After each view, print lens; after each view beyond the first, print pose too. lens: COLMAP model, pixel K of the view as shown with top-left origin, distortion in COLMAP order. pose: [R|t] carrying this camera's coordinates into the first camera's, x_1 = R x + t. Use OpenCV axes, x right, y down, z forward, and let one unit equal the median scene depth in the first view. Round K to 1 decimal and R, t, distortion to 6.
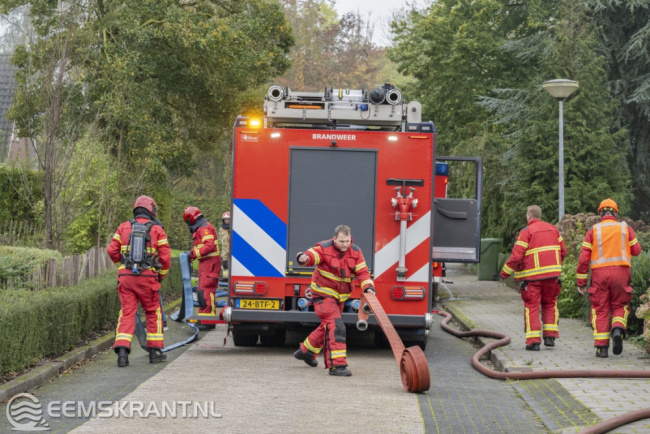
lens RADIAL K [[1861.7, 0, 325.7], [0, 1861.7, 216.1], [0, 0, 1]] dist [-0.050892, 0.000000]
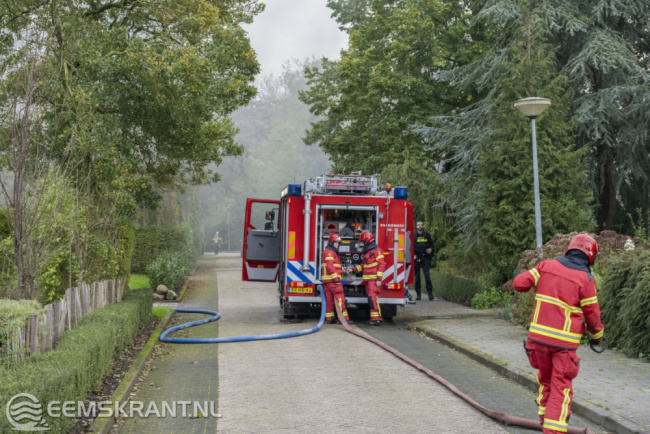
lens RADIAL K [[1398.1, 0, 323.6], [0, 1398.1, 219.1], [0, 0, 1]] dist [-0.010573, 0.000000]
pose [[0.995994, -0.036319, 0.081716, -0.047021], [0.037213, 0.999263, -0.009445, -0.005587], [-0.081313, 0.012448, 0.996611, 0.258616]]
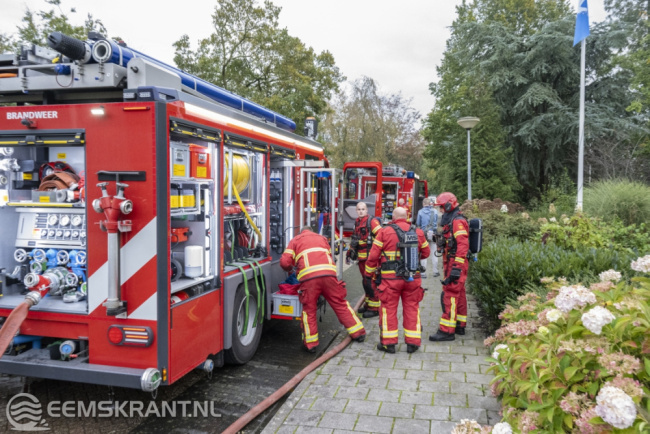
lens RADIAL K [[523.1, 0, 324.9], [0, 523.1, 214.4], [0, 0, 1]] dist [0.014995, 0.002067]
pose [[0.977915, -0.013785, -0.208548, 0.095334], [0.021236, 0.999212, 0.033531, -0.005374], [0.207921, -0.037220, 0.977437, 0.502465]]
